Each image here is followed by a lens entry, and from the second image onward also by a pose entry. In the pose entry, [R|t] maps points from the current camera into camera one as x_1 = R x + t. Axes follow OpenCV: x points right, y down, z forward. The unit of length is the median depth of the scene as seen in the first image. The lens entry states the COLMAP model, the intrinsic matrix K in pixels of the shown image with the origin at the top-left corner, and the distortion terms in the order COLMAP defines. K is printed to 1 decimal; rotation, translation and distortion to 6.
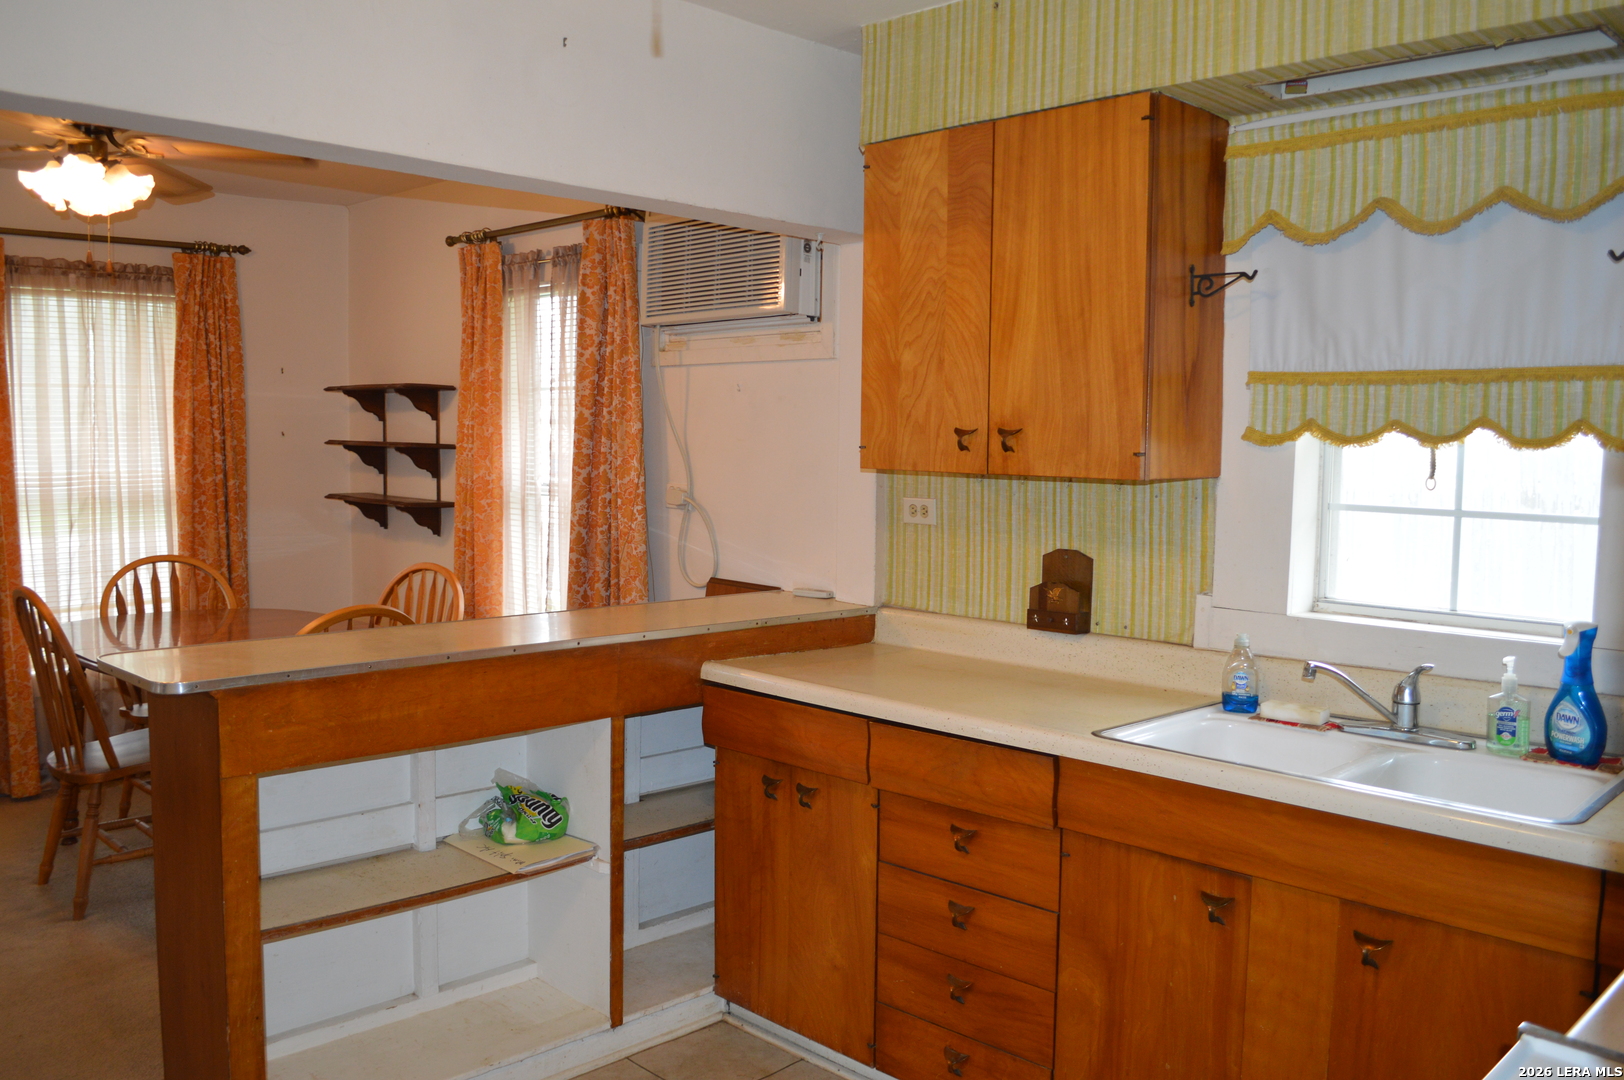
lens RADIAL K [[1289.2, 0, 820.7], [0, 1289.2, 545.3], [0, 0, 1]] dist [-0.083247, 0.013513]
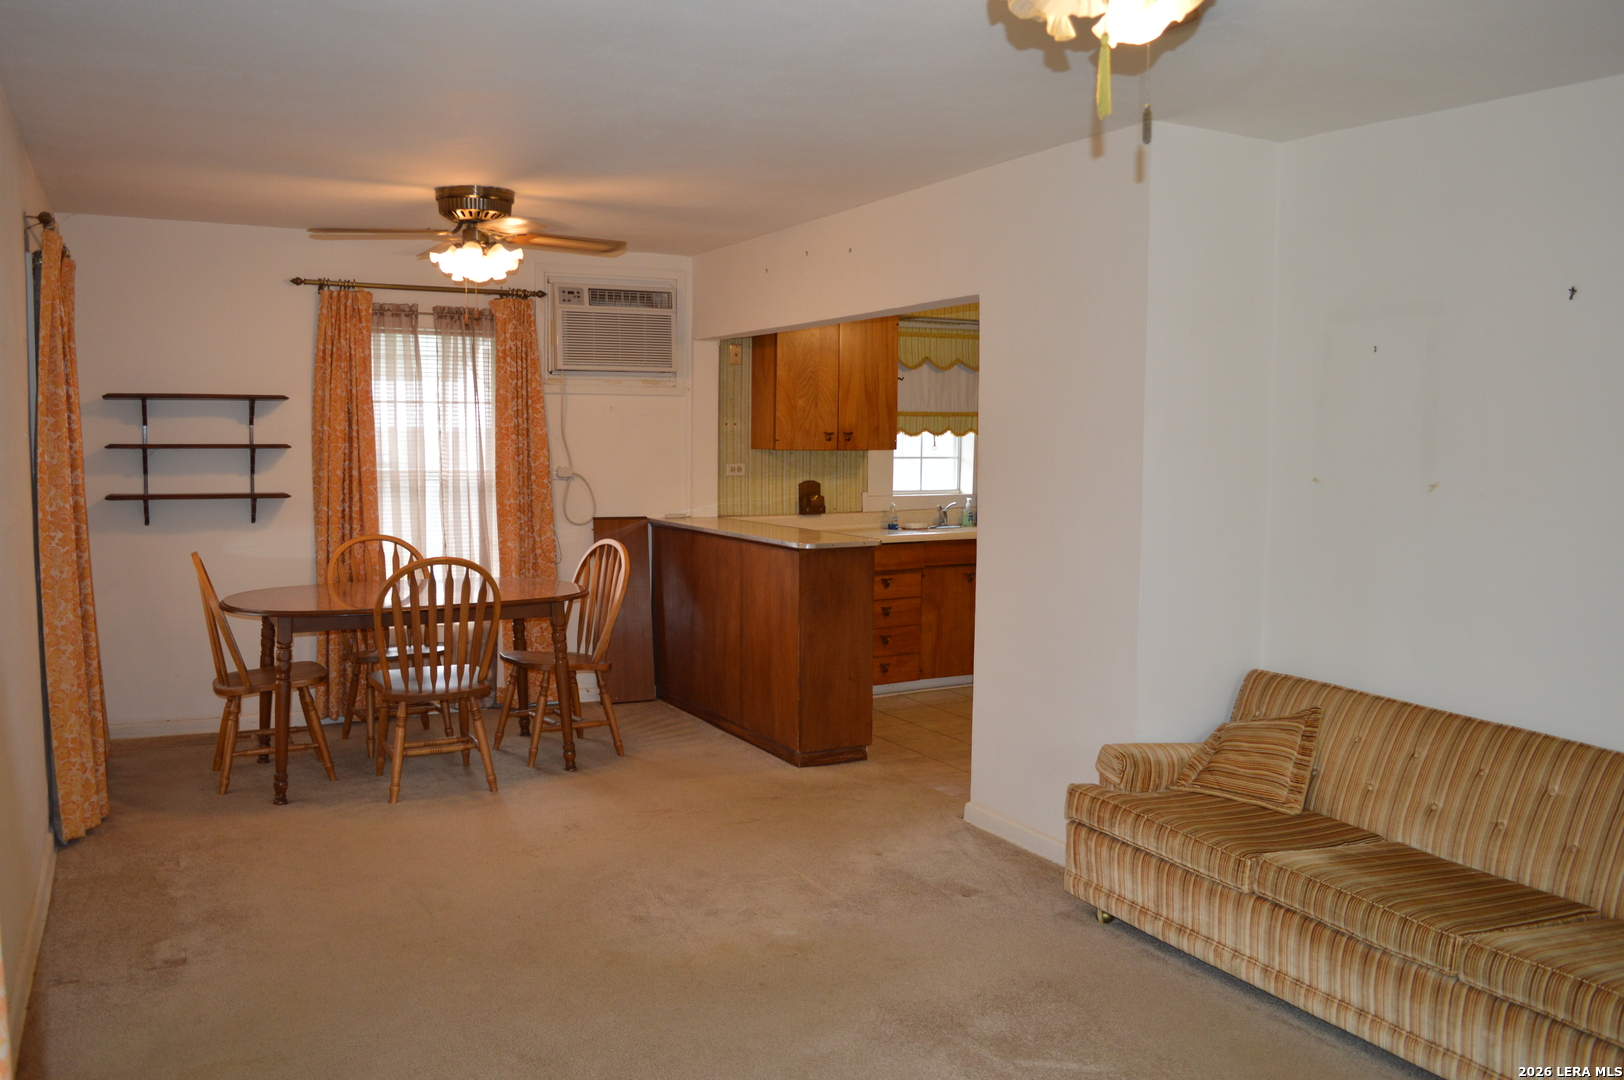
lens RADIAL K [[1289.2, 0, 820.1], [0, 1289.2, 525.1], [0, 0, 1]] dist [-0.083247, 0.013513]
pose [[0.297799, -0.085558, 0.950787, -1.854581], [0.075276, 0.994979, 0.065958, -0.062752], [-0.951656, 0.051929, 0.302745, 0.213190]]
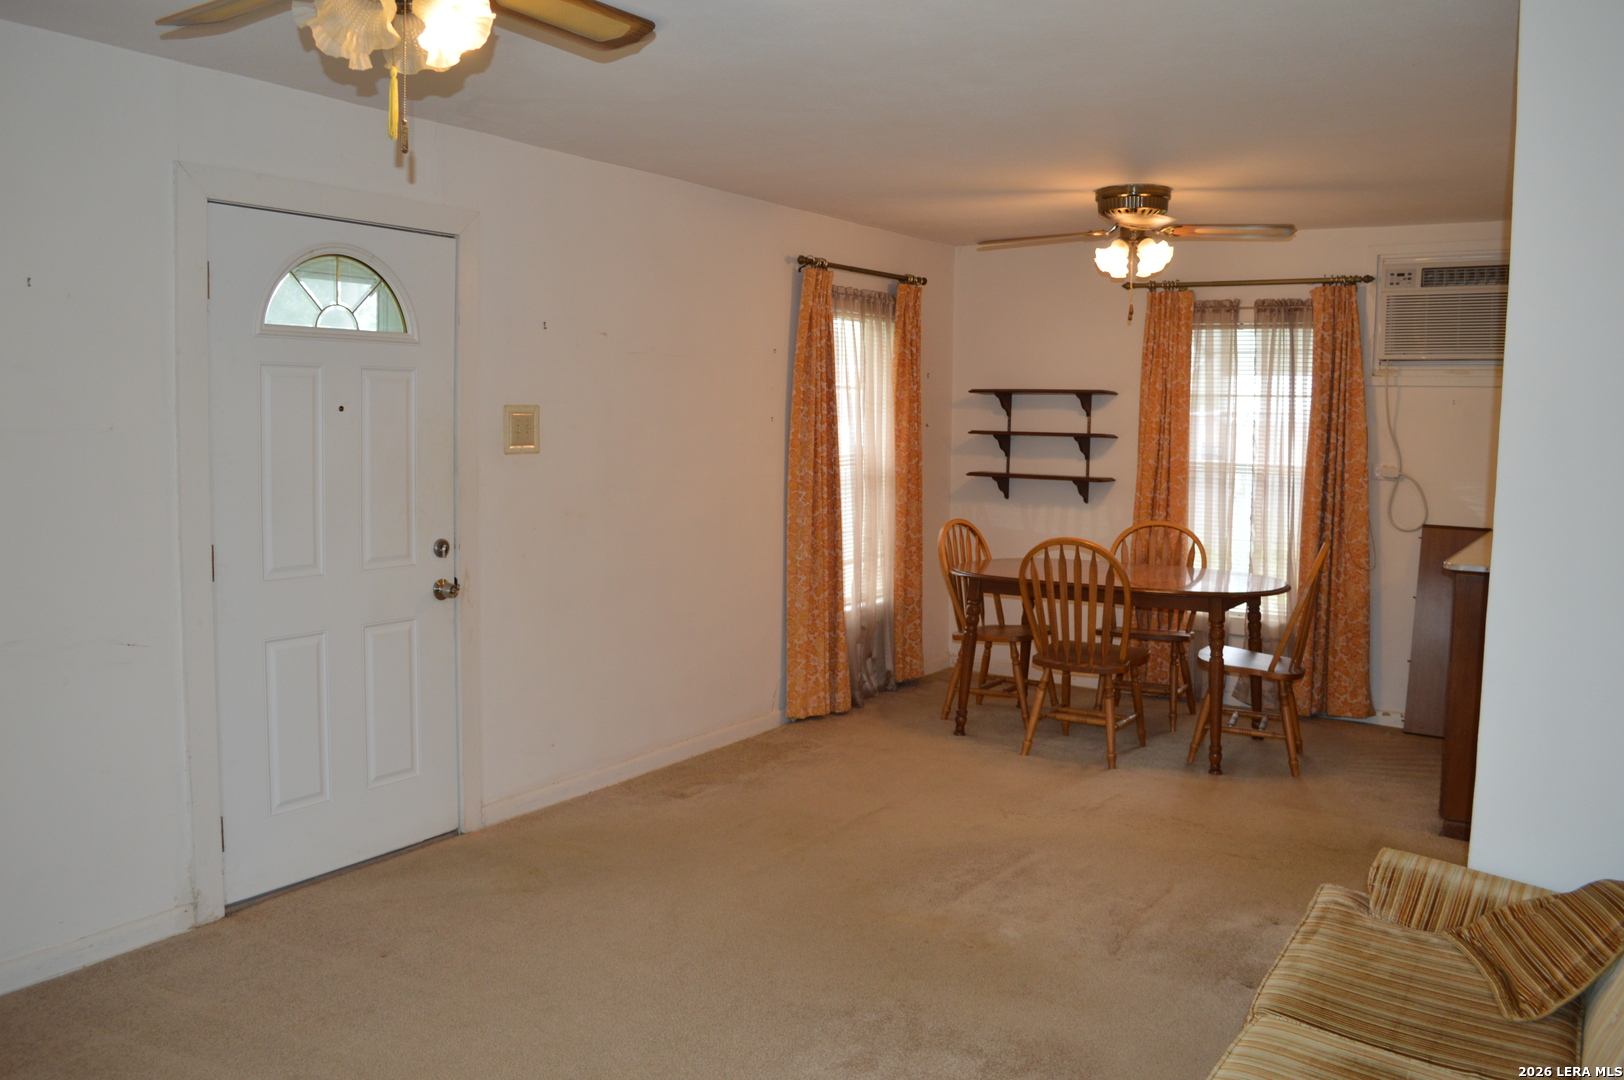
lens RADIAL K [[1289.2, 0, 815.4], [0, 1289.2, 538.5], [0, 0, 1]] dist [-0.083247, 0.013513]
pose [[0.975714, -0.023582, 0.217777, -1.277722], [0.019885, 0.999619, 0.019153, -0.001947], [-0.218146, -0.014357, 0.975811, -0.365697]]
